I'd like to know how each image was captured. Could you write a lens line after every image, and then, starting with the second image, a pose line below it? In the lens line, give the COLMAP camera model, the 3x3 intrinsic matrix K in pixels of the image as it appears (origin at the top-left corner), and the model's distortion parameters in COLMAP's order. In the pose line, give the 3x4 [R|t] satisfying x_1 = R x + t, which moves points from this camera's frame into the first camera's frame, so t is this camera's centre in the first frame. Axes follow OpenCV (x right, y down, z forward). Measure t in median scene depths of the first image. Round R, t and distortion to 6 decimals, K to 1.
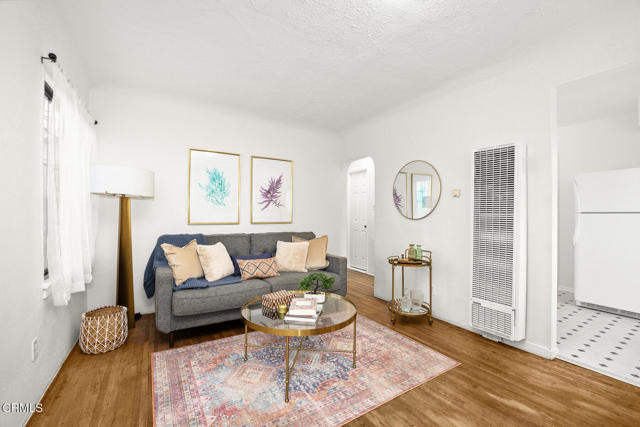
lens RADIAL K [[272.6, 0, 320.0], [0, 272.6, 213.5], [0, 0, 1]] dist [-0.001484, -0.000319]
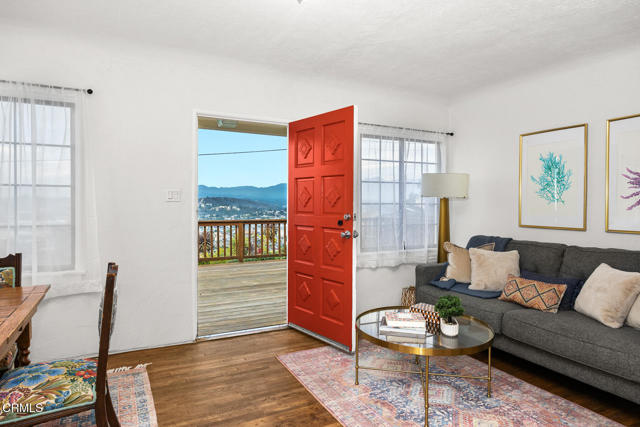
lens RADIAL K [[377.2, 0, 321.8], [0, 377.2, 206.7], [0, 0, 1]] dist [-0.001346, 0.000267]
pose [[-0.080718, -0.002844, -0.996733, 0.748418], [-0.002016, 0.999994, -0.002690, -0.017229], [0.996735, 0.001792, -0.080723, 0.513860]]
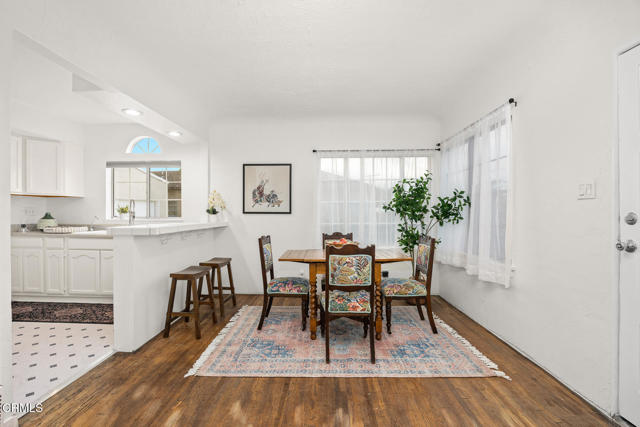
lens RADIAL K [[286.5, 0, 310.6], [0, 286.5, 214.4], [0, 0, 1]] dist [-0.016338, -0.000017]
pose [[-0.823264, -0.009419, 0.567581, -0.103707], [-0.004596, 0.999940, 0.009928, -0.006957], [-0.567641, 0.005565, -0.823258, 0.782465]]
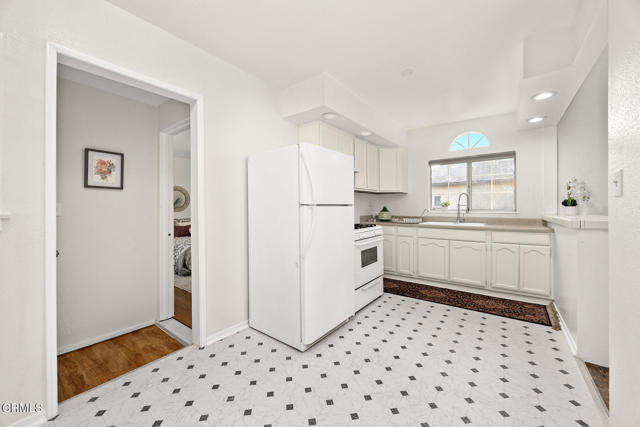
lens RADIAL K [[247.9, 0, 321.7], [0, 247.9, 208.4], [0, 0, 1]] dist [-0.000533, 0.000036]
pose [[-0.359663, -0.002294, 0.933079, 0.416666], [0.006085, 0.999970, 0.004804, 0.005189], [-0.933062, 0.007406, -0.359639, 1.227400]]
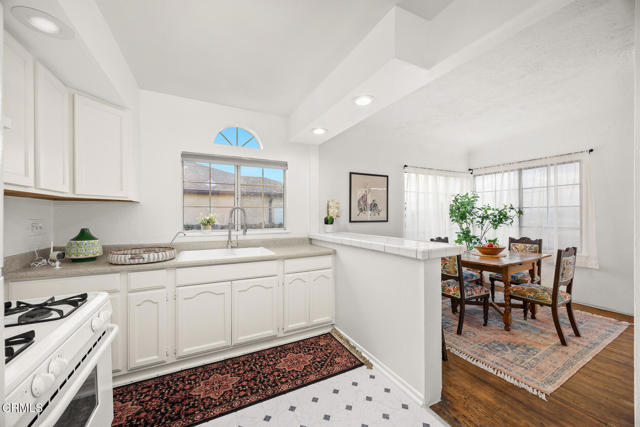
lens RADIAL K [[244.0, 0, 320.0], [0, 244.0, 213.5], [0, 0, 1]] dist [-0.001058, 0.000141]
pose [[-0.996369, -0.000415, 0.085137, 0.915276], [-0.000626, 0.999997, -0.002448, -0.033282], [-0.085135, -0.002492, -0.996366, 0.979397]]
